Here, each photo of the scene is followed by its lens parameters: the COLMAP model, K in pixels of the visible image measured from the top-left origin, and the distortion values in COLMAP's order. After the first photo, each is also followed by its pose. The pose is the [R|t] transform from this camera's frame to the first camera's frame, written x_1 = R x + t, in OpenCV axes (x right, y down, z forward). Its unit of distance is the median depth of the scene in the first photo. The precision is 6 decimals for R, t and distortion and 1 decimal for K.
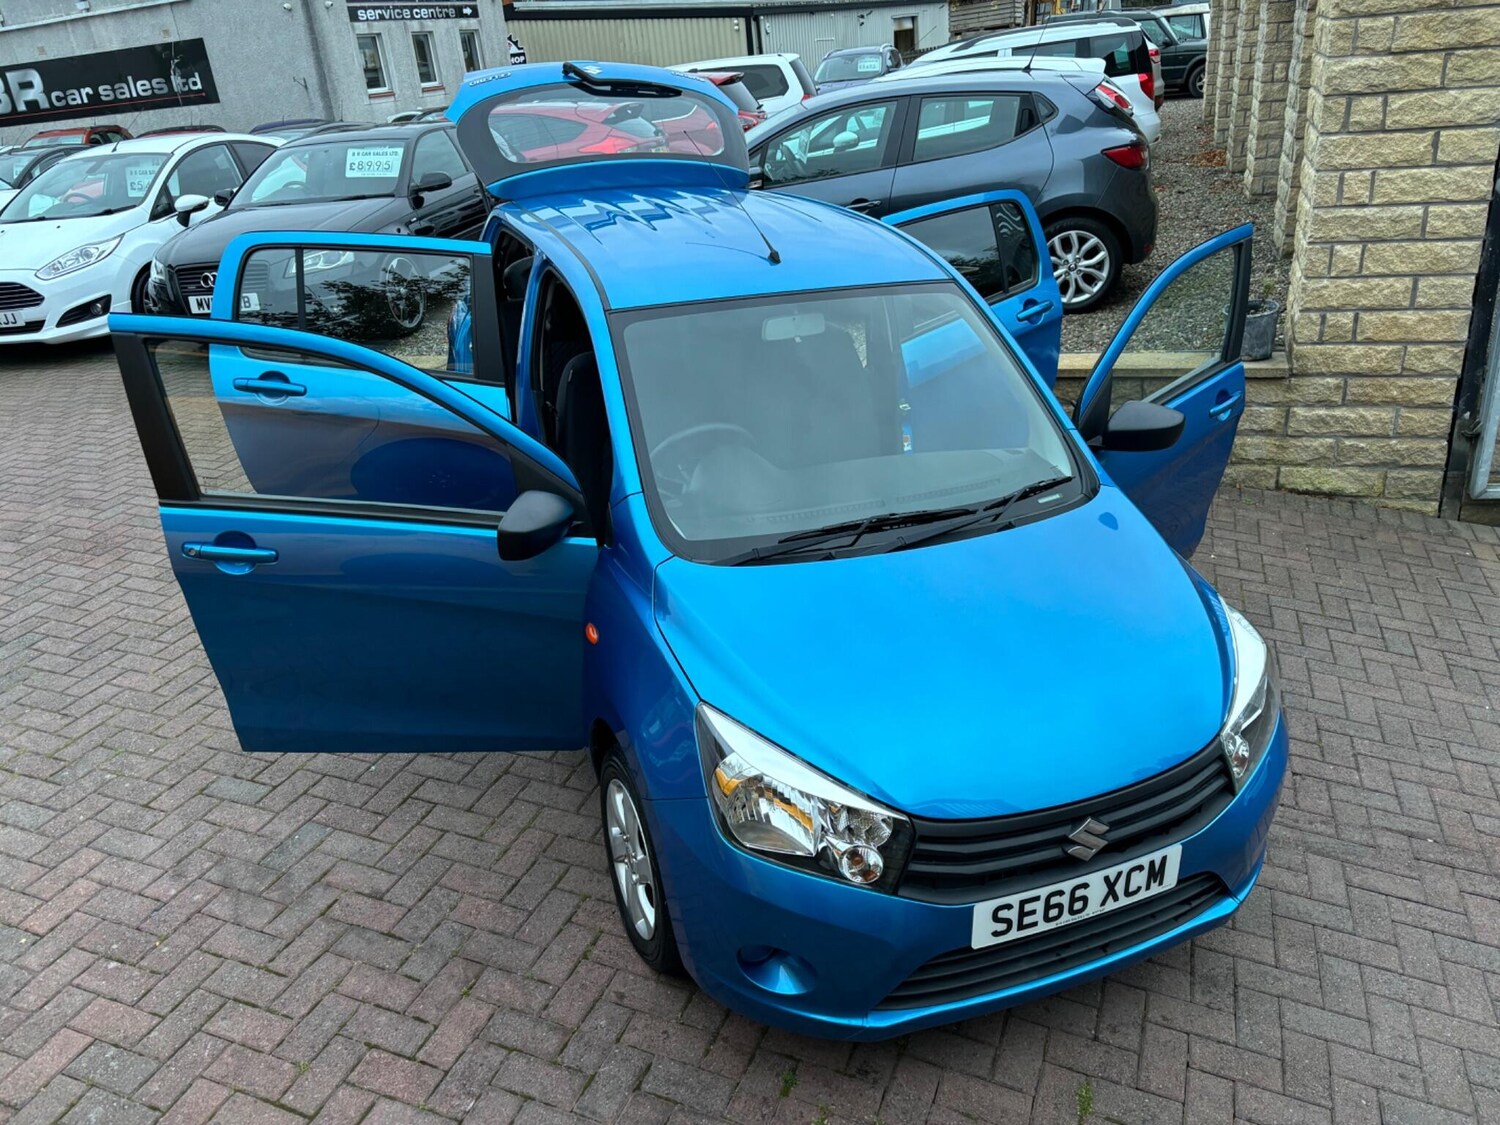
lens RADIAL K [[1136.0, 0, 736.6], [0, 1136.0, 561.7], [0, 0, 1]] dist [0.048110, -0.048080]
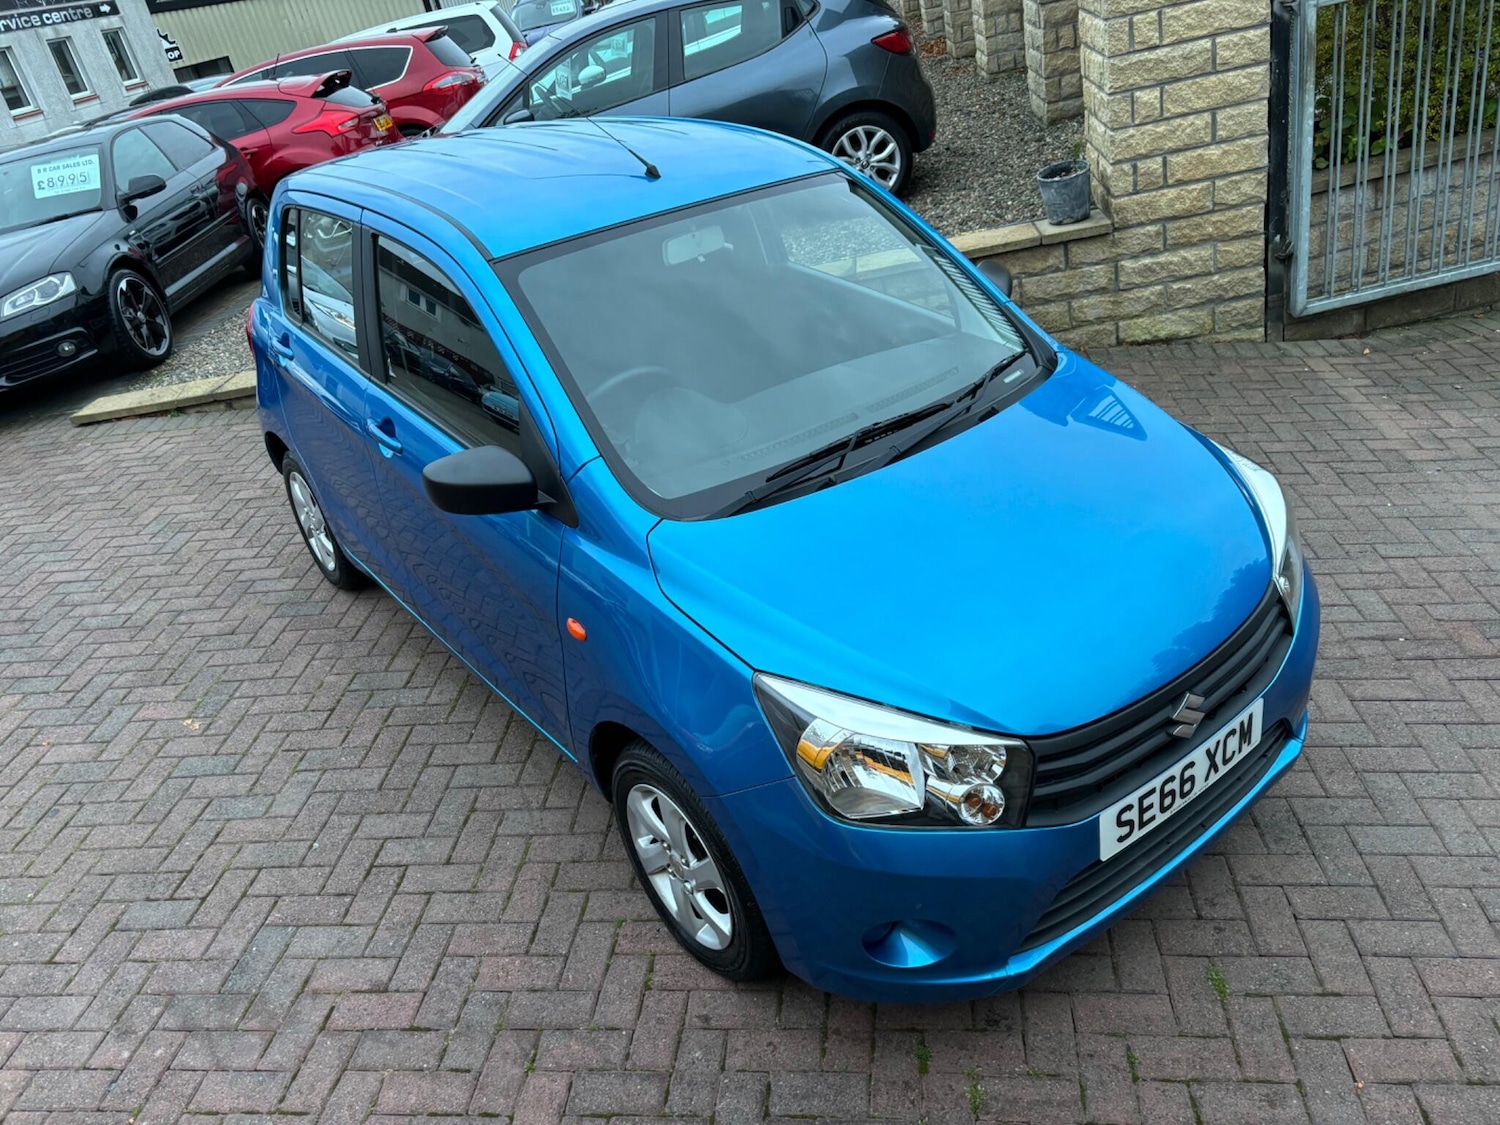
lens RADIAL K [[1136.0, 0, 736.9], [0, 1136.0, 567.6], [0, 0, 1]] dist [0.048110, -0.048080]
pose [[0.958931, -0.221080, 0.177695, -0.134296], [0.213691, 0.975061, 0.059943, -0.006930], [-0.186515, -0.019510, 0.982258, 0.113594]]
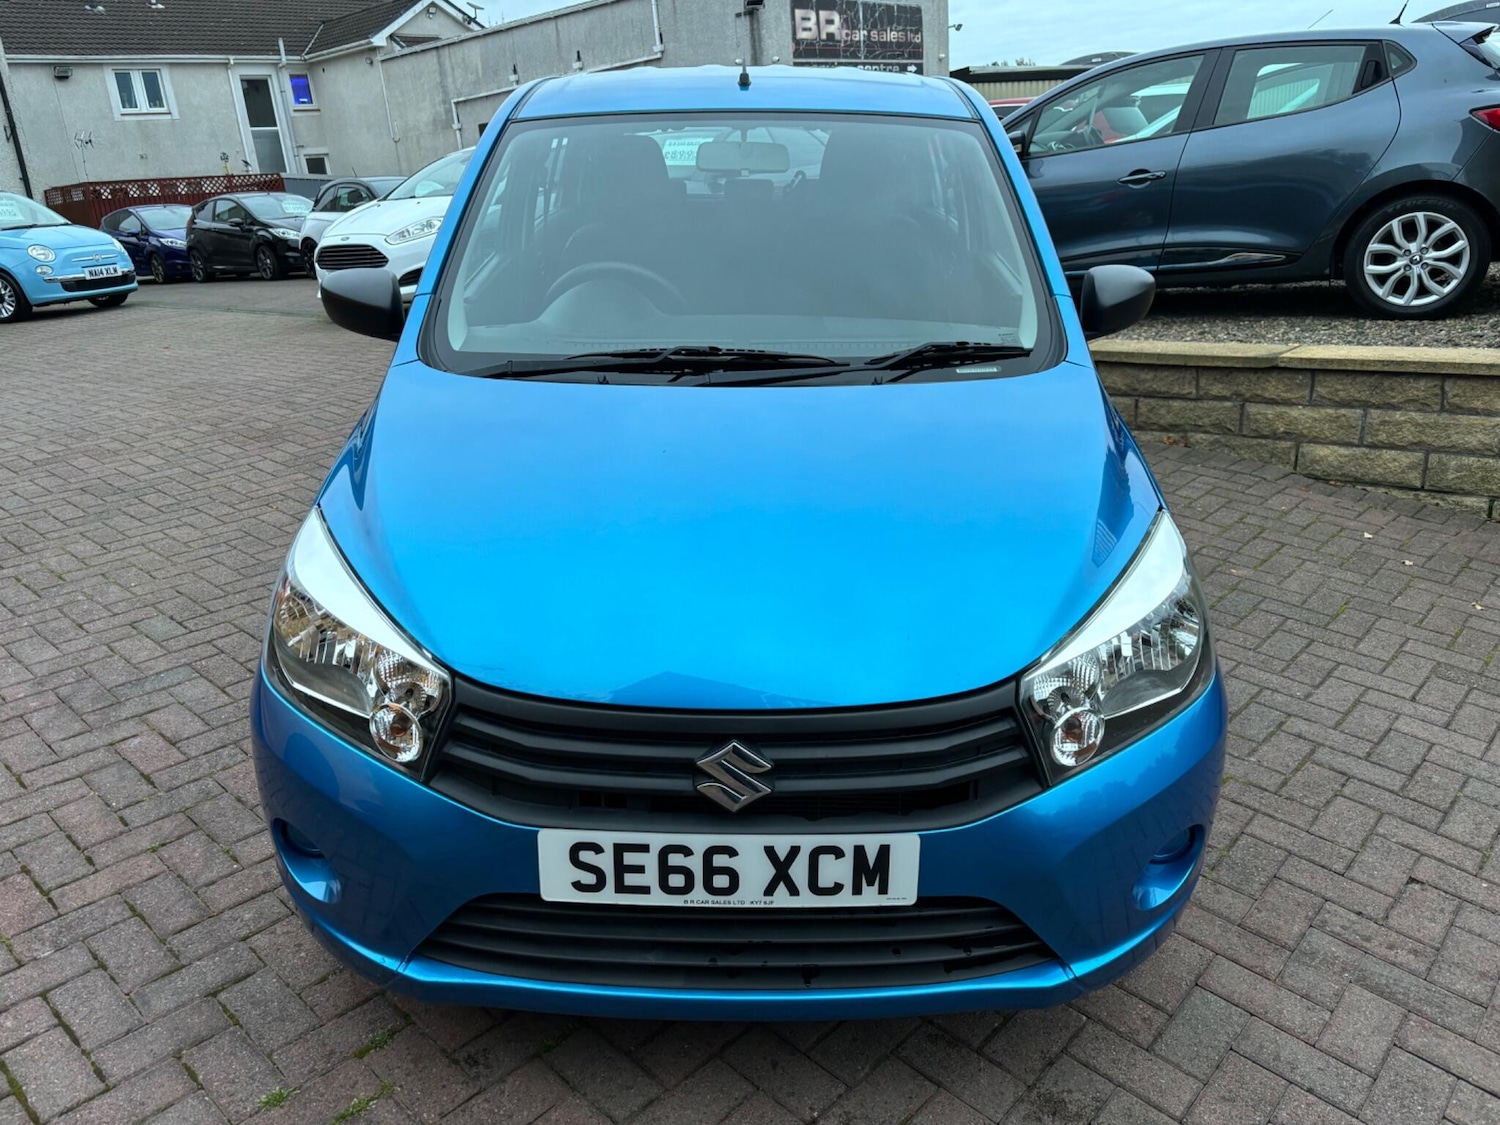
lens RADIAL K [[1136.0, 0, 739.5], [0, 1136.0, 555.5], [0, 0, 1]] dist [0.048110, -0.048080]
pose [[0.923581, 0.139958, -0.356945, 0.382519], [-0.164514, 0.985595, -0.039222, 0.103994], [0.346314, 0.094947, 0.933302, 0.278650]]
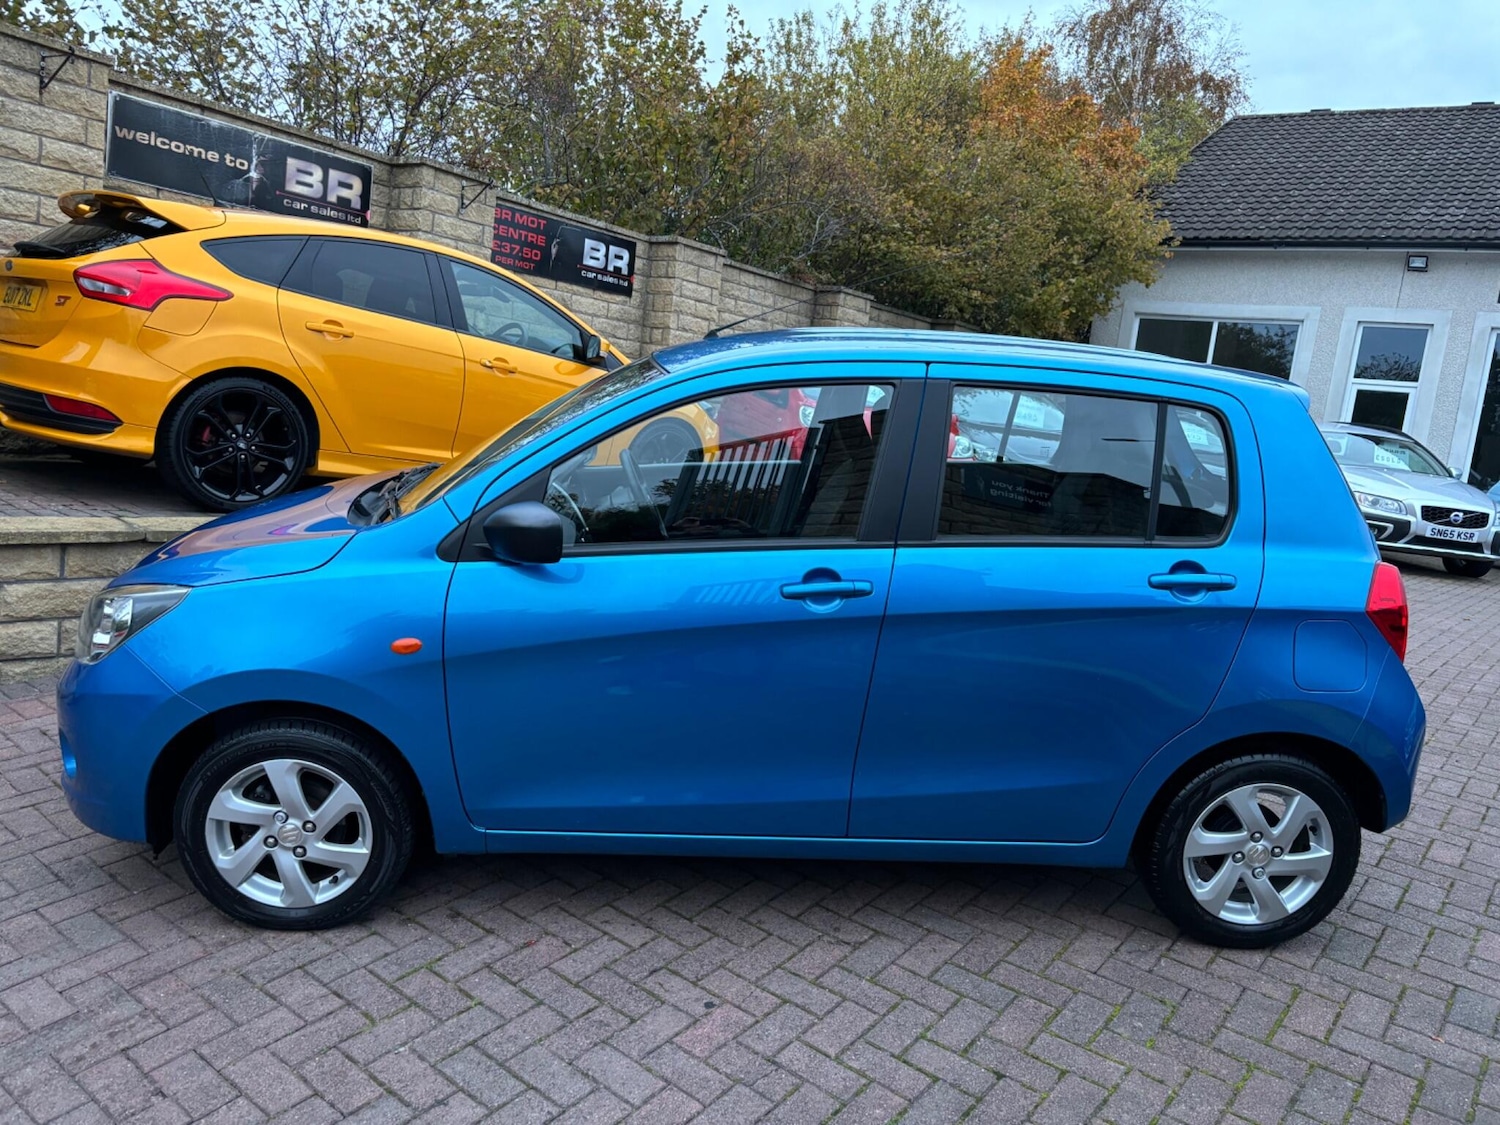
lens RADIAL K [[1136.0, 0, 749.4], [0, 1136.0, 585.6], [0, 0, 1]] dist [0.048110, -0.048080]
pose [[-0.319463, 0.204300, -0.925313, 1.019253], [-0.472592, 0.812025, 0.342449, -0.461711], [0.821340, 0.546696, -0.162862, 1.358028]]
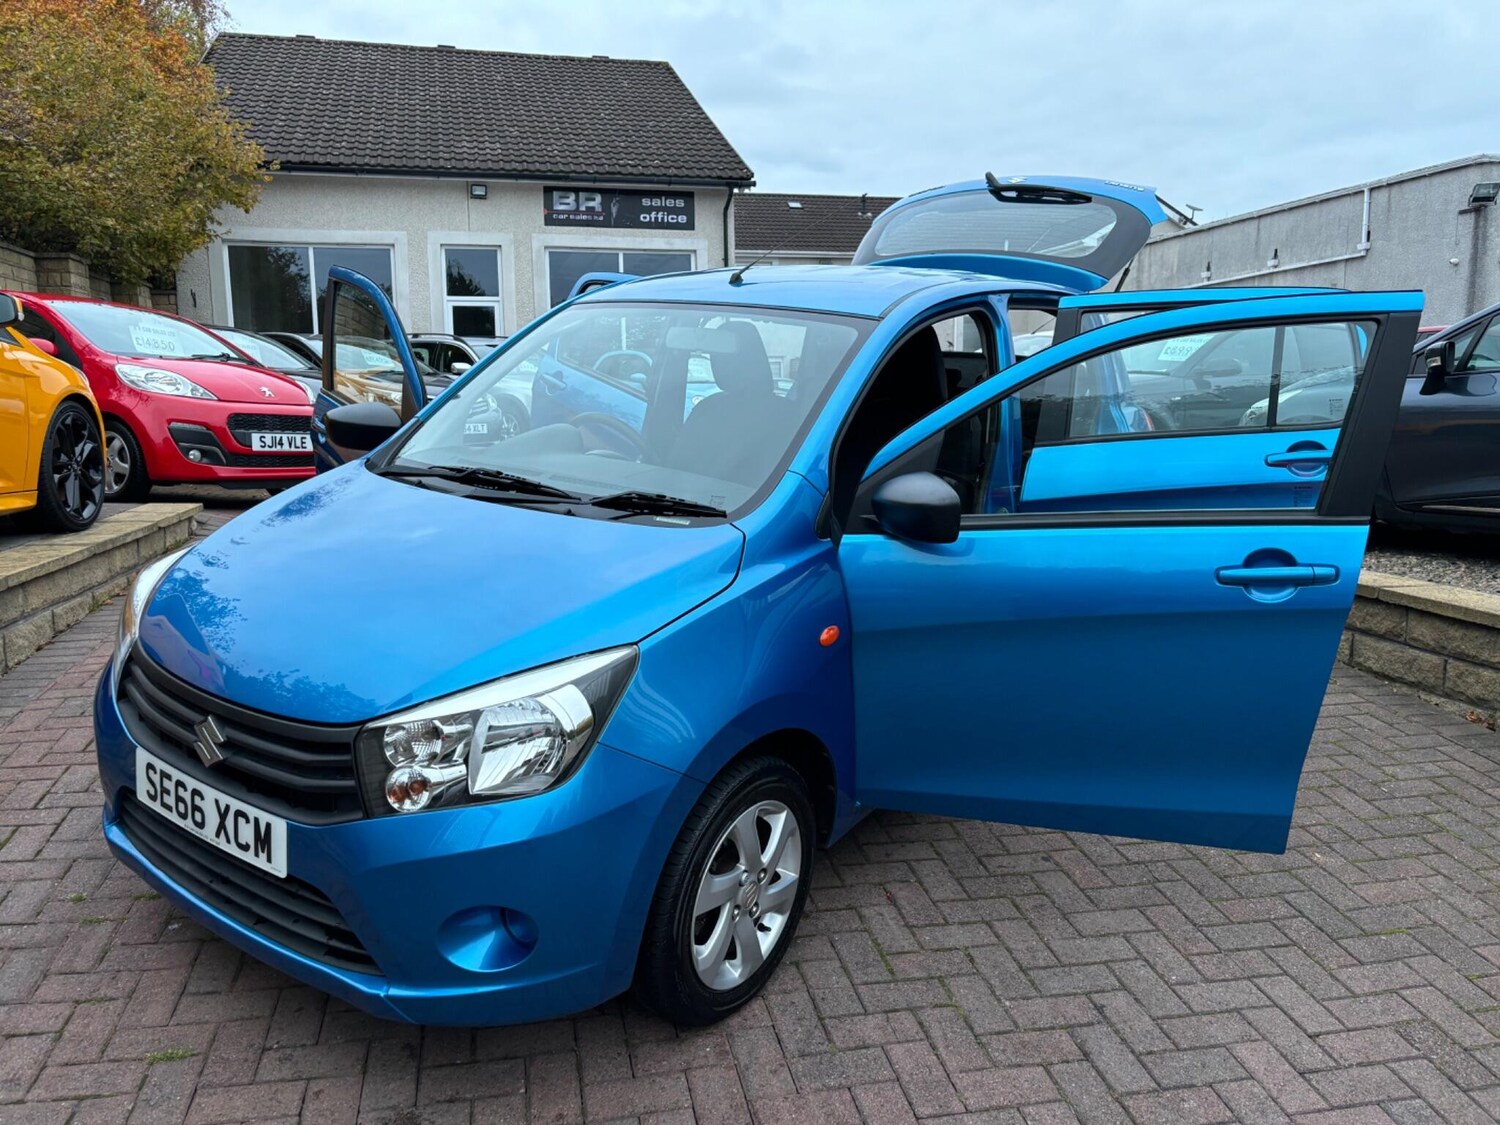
lens RADIAL K [[1136.0, 0, 741.7], [0, 1136.0, 569.5], [0, 0, 1]] dist [0.048110, -0.048080]
pose [[0.529113, 0.220026, -0.819529, 0.921769], [-0.391853, 0.920008, -0.005990, -0.035959], [0.752655, 0.324305, 0.573006, 0.545934]]
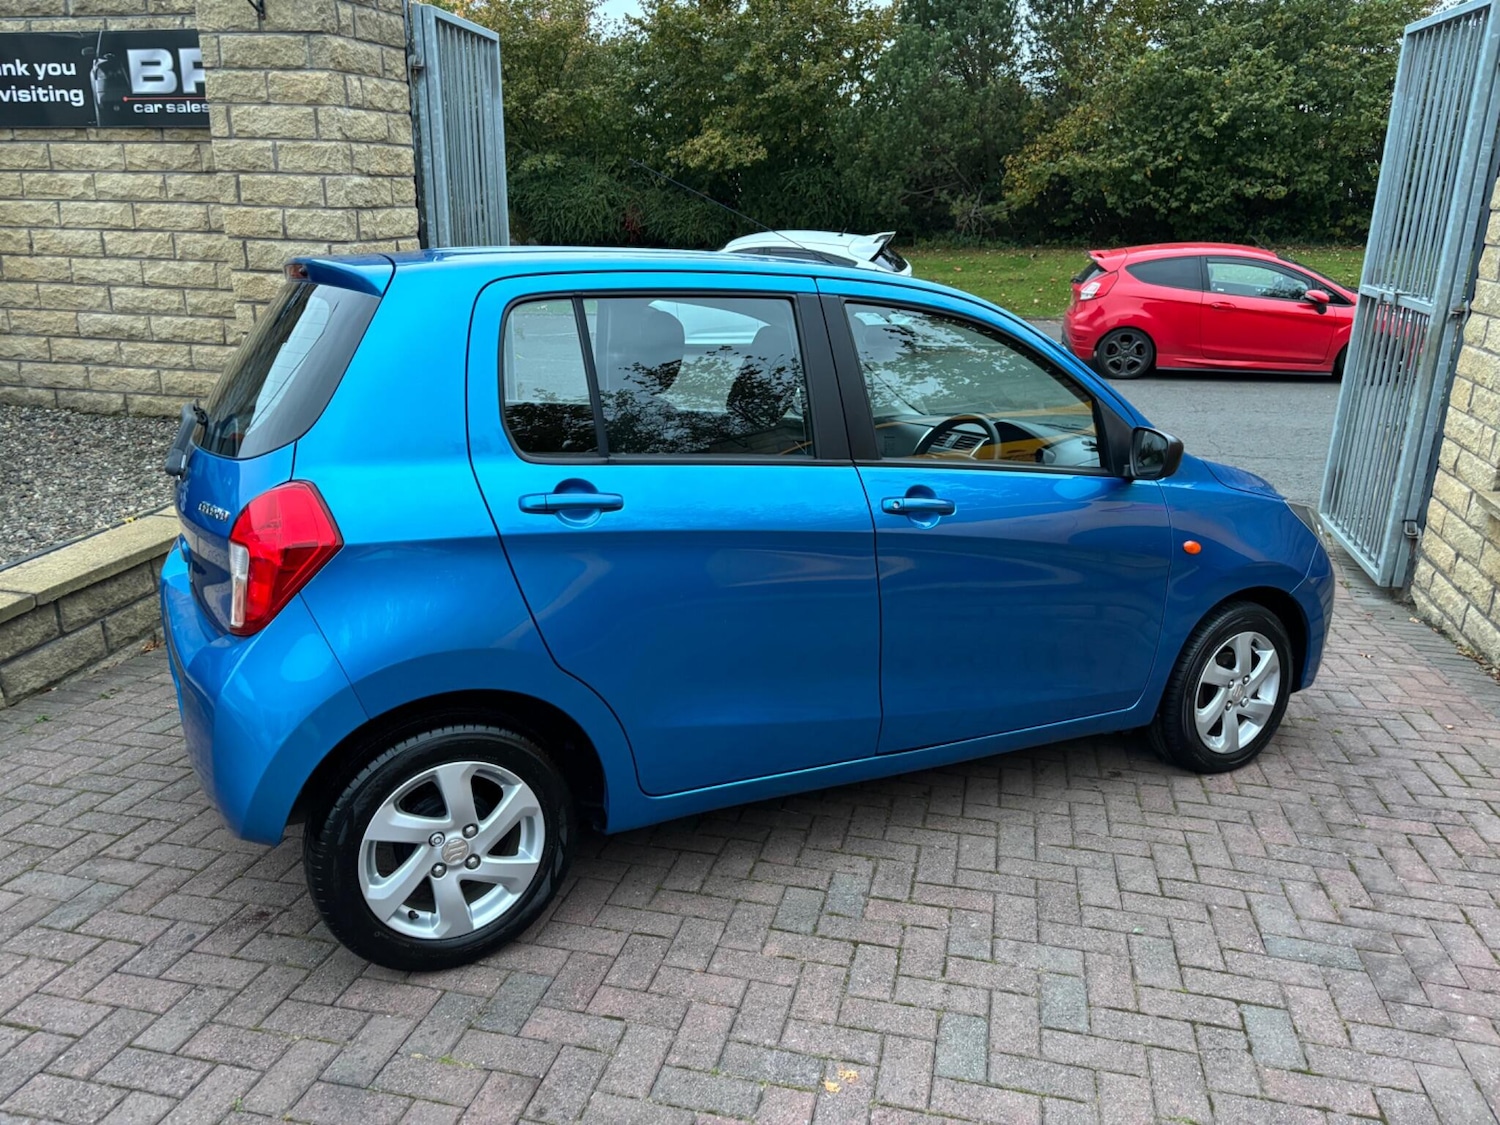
lens RADIAL K [[1136.0, 0, 747.6], [0, 1136.0, 557.1], [0, 0, 1]] dist [0.048110, -0.048080]
pose [[-0.125447, -0.224231, 0.966428, -1.053862], [0.410124, 0.875271, 0.256317, -0.362550], [-0.903361, 0.428509, -0.017837, 1.259284]]
